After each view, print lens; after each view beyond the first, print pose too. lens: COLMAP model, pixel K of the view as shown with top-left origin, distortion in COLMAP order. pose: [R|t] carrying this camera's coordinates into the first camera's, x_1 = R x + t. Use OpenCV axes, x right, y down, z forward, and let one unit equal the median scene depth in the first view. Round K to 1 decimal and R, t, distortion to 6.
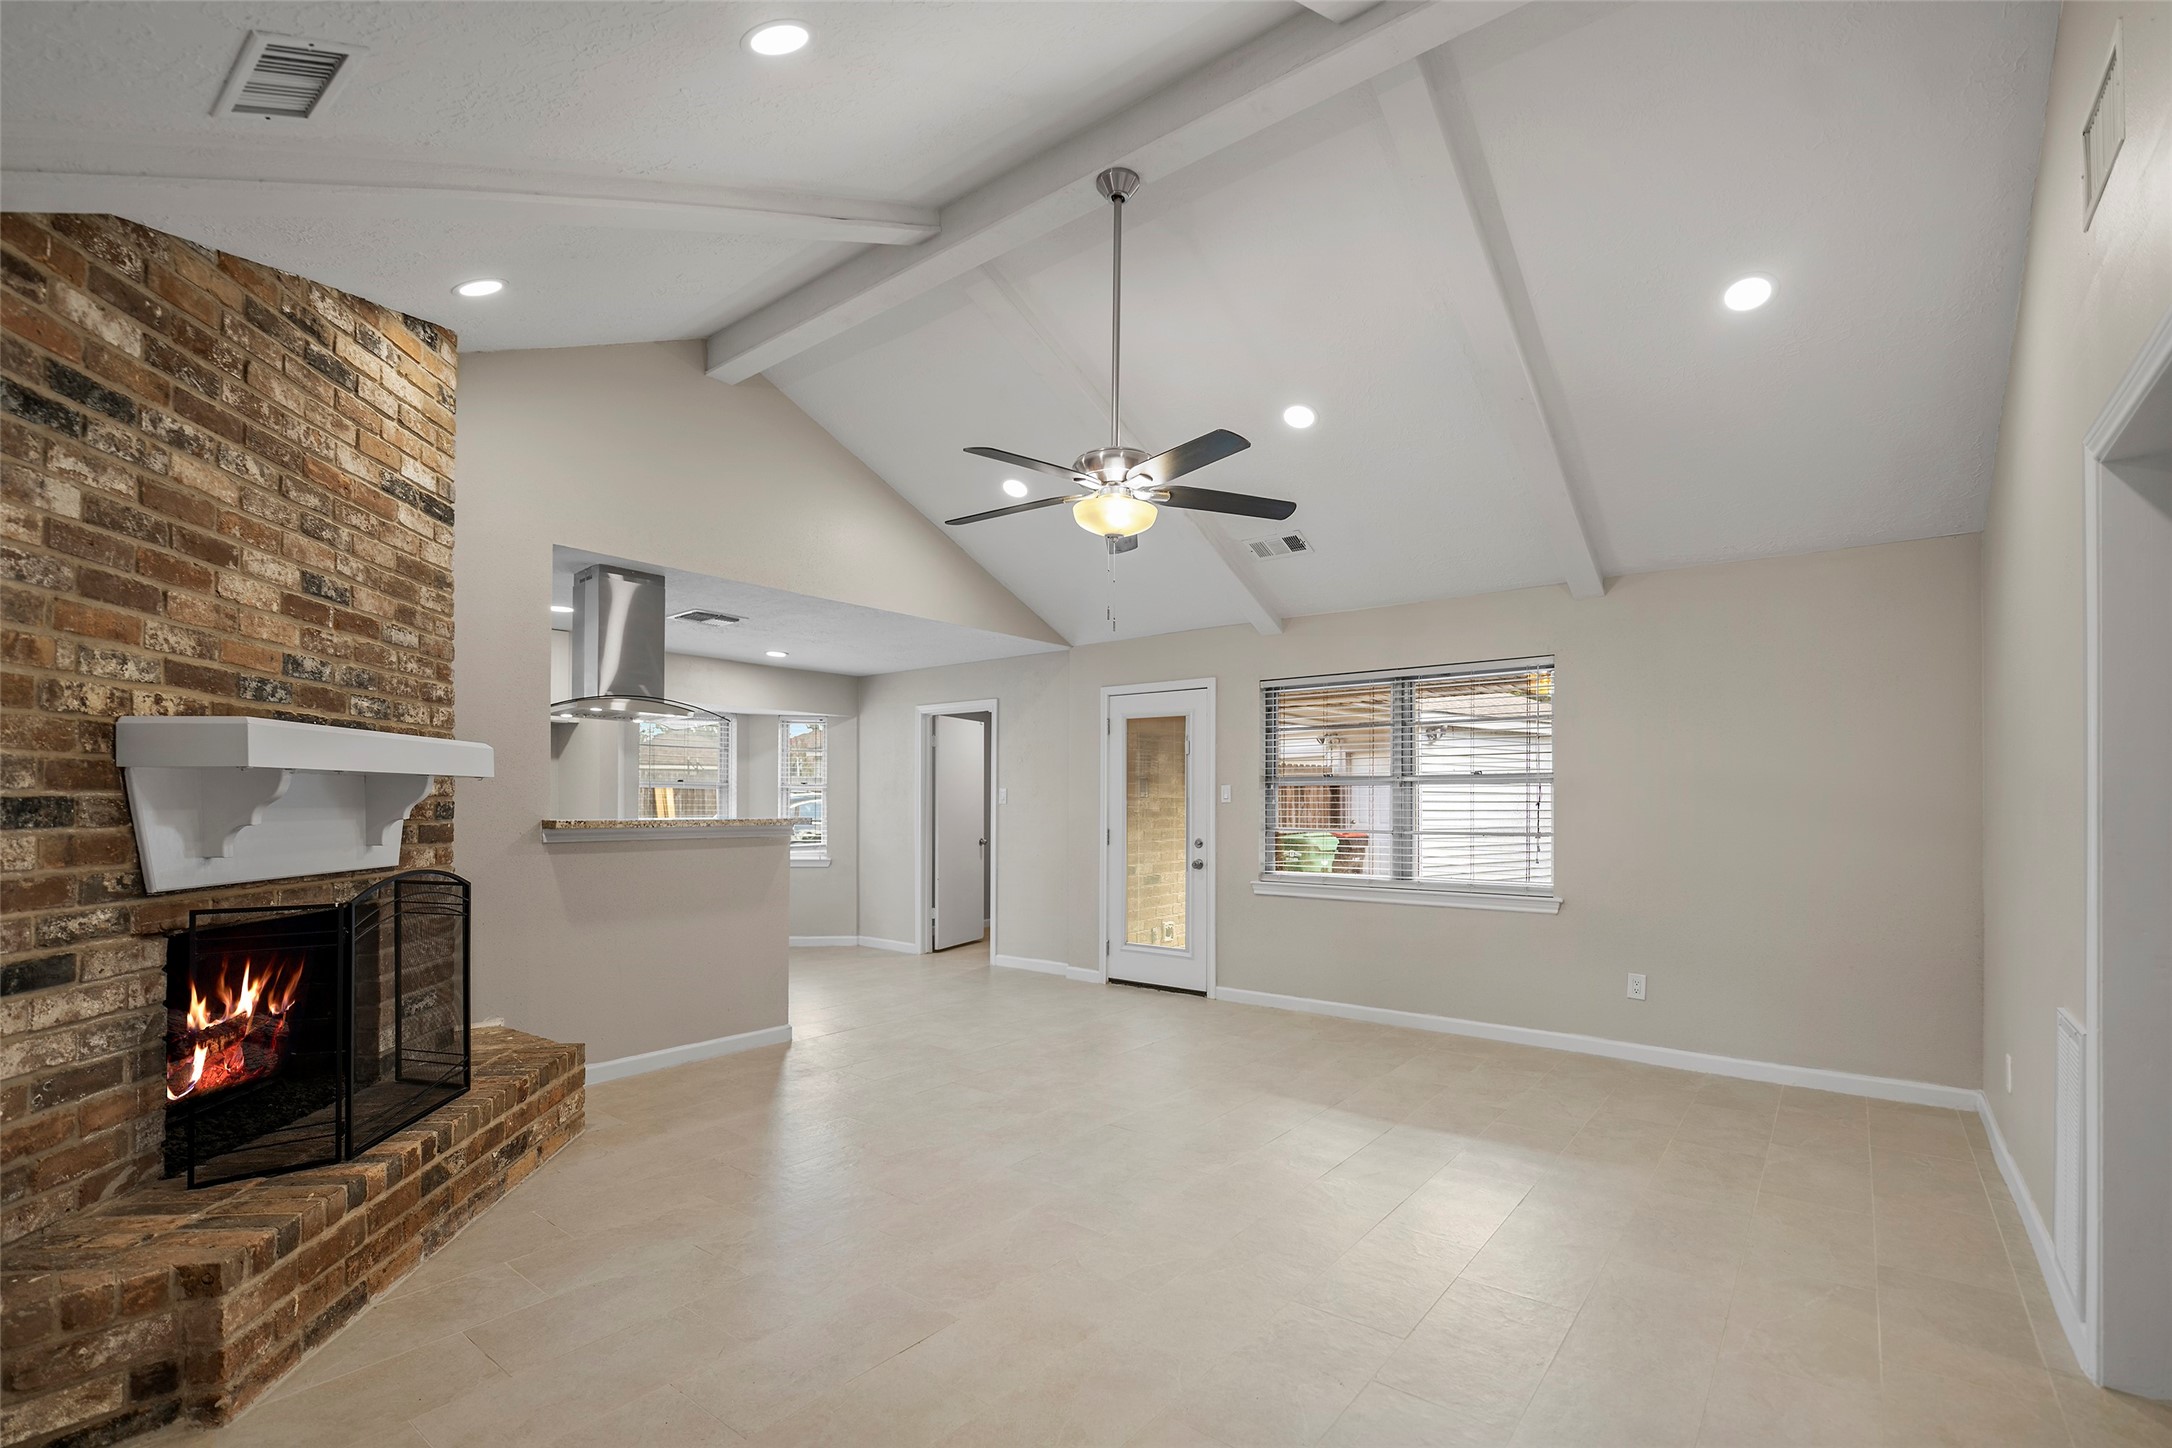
lens RADIAL K [[977.6, 0, 1073.3], [0, 977.6, 795.2], [0, 0, 1]] dist [-0.006710, 0.000069]
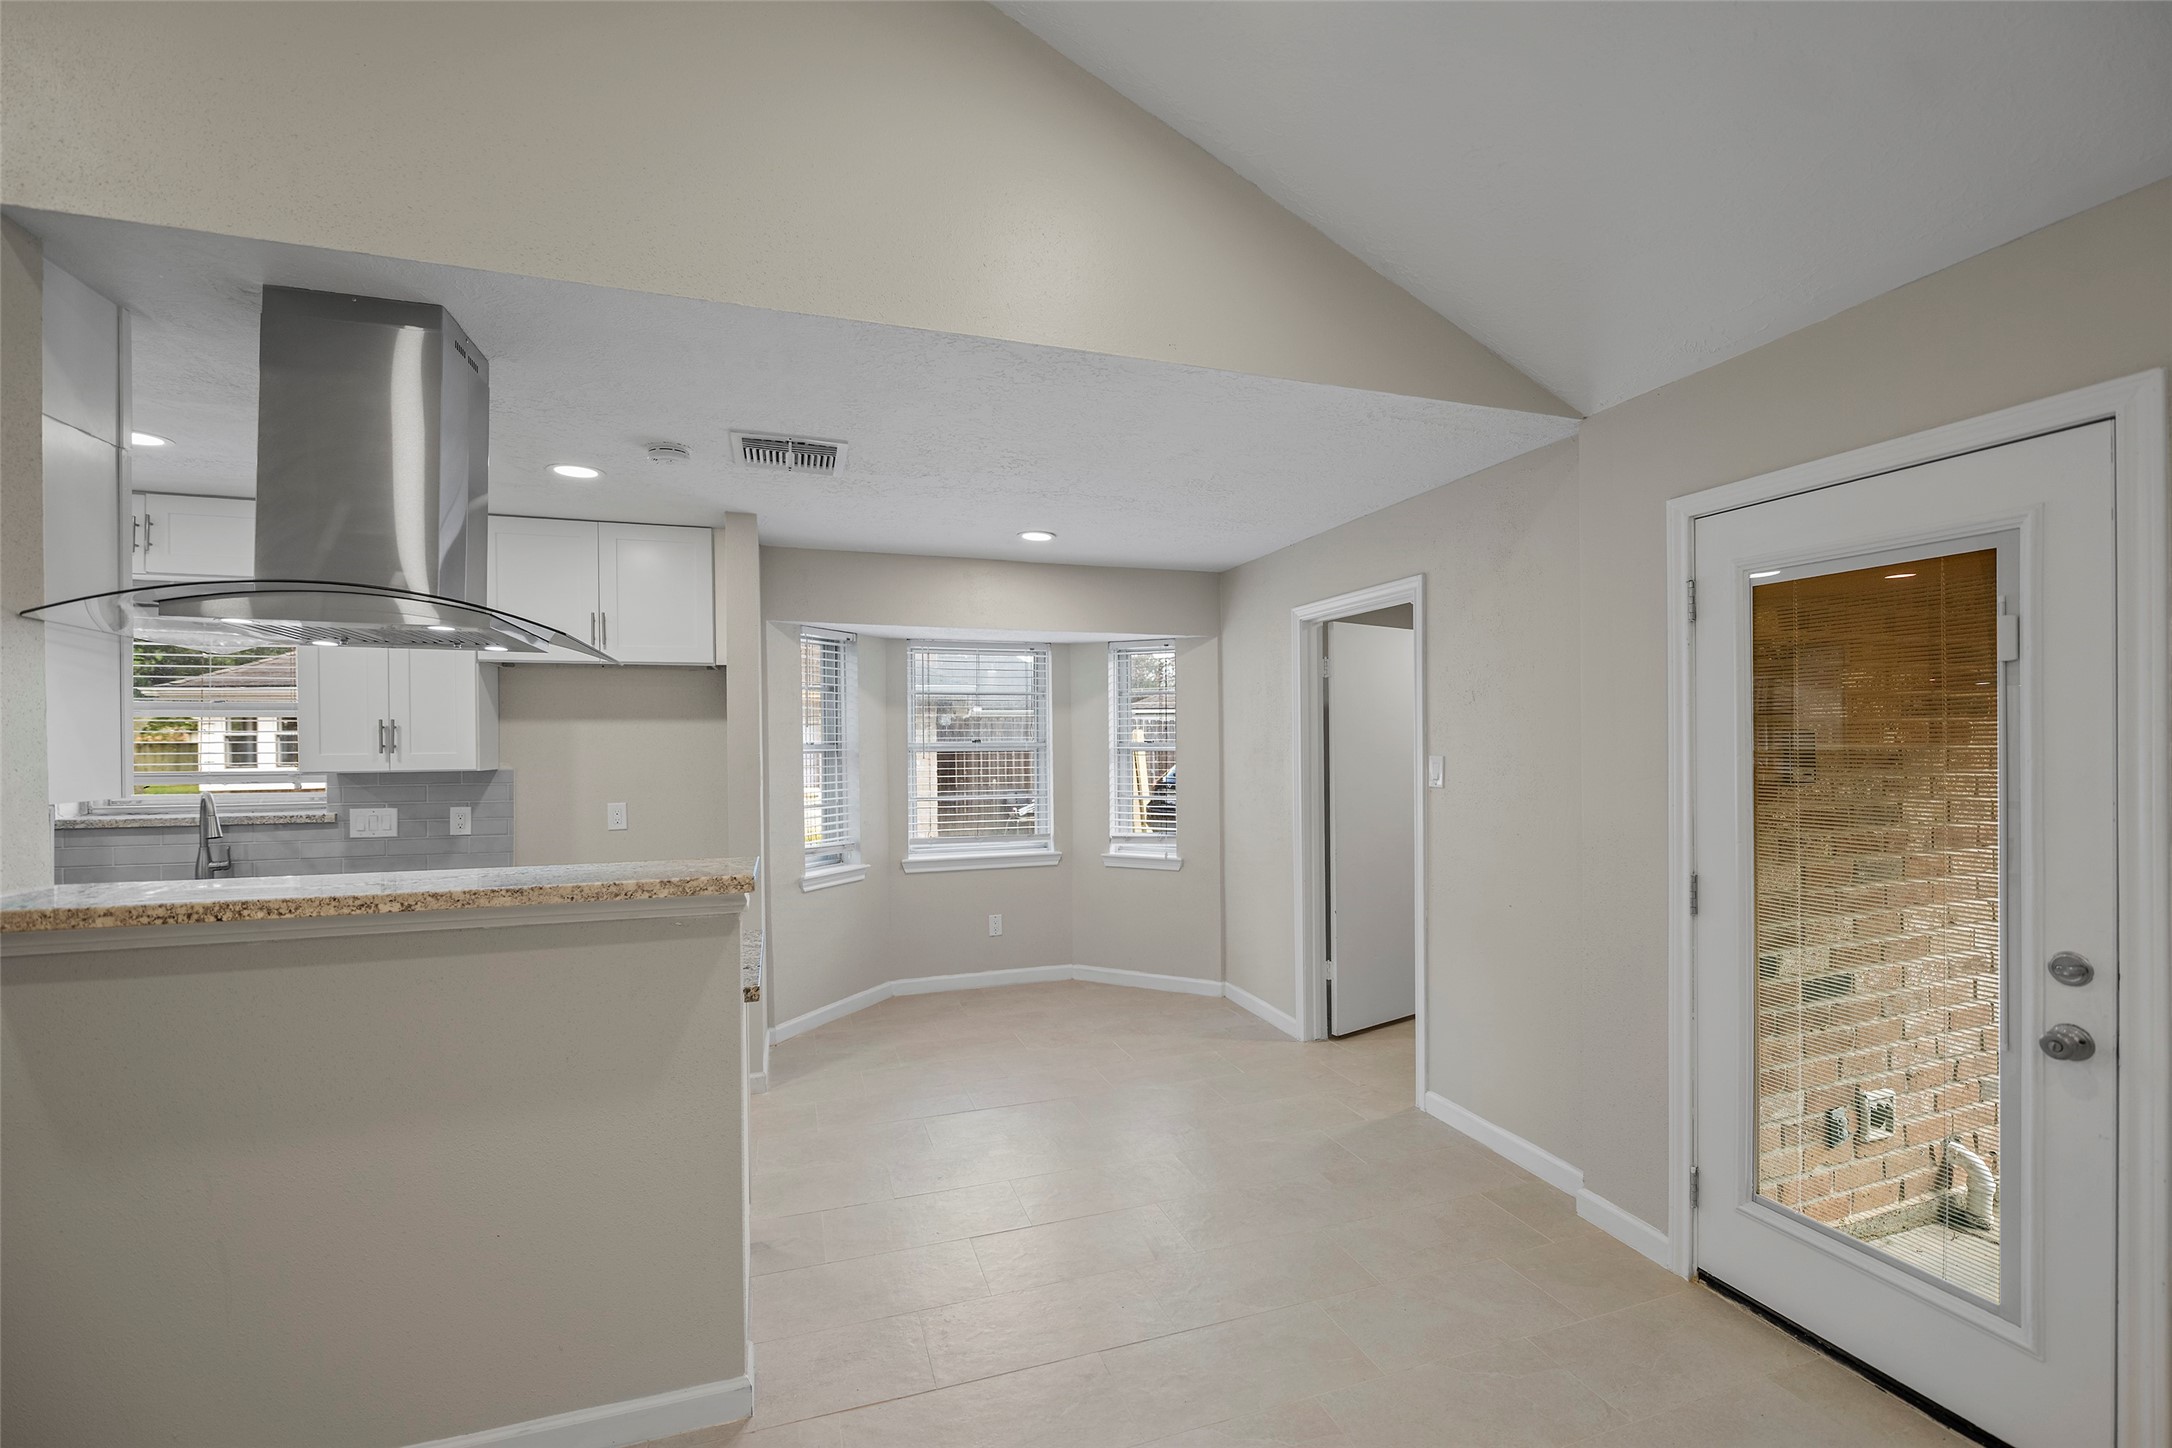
lens RADIAL K [[901.7, 0, 1085.5], [0, 901.7, 737.4], [0, 0, 1]] dist [-0.006885, 0.000149]
pose [[0.845057, -0.008747, -0.534605, 0.054781], [0.012563, 0.999915, 0.003498, -0.053763], [0.534529, -0.009672, 0.845095, 1.399427]]
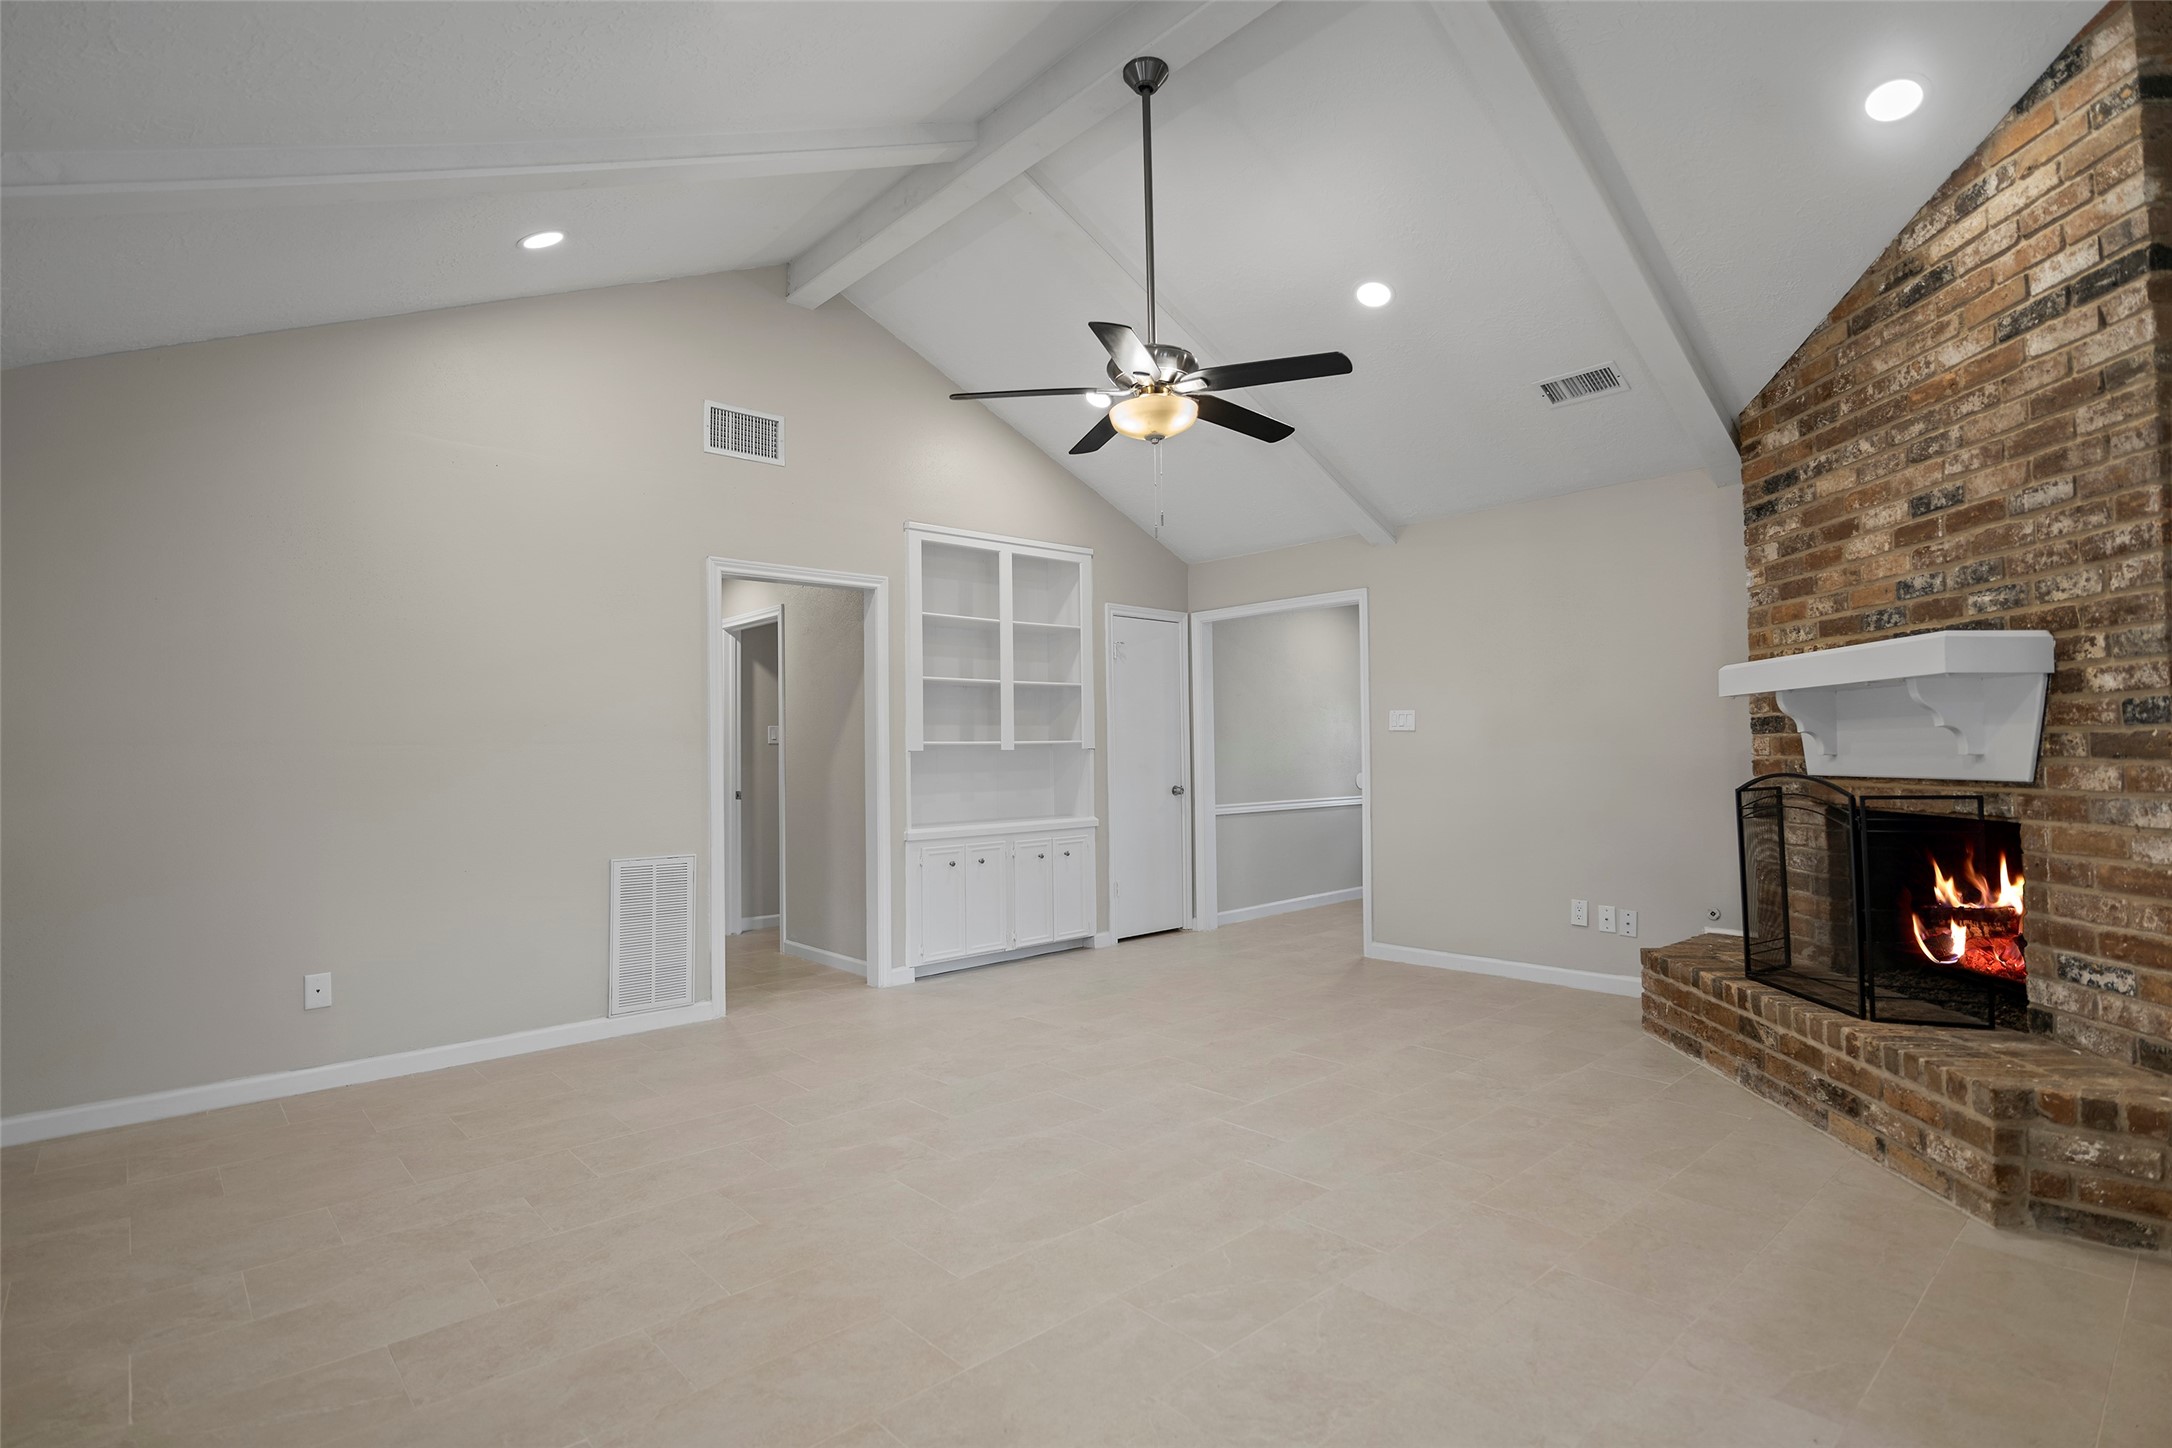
lens RADIAL K [[1050.2, 0, 1084.2], [0, 1050.2, 714.7], [0, 0, 1]] dist [-0.003673, -0.000561]
pose [[-0.987575, 0.018459, 0.156058, -0.054312], [0.011644, 0.998943, -0.044469, 0.053711], [-0.156714, -0.042099, -0.986746, 2.347761]]
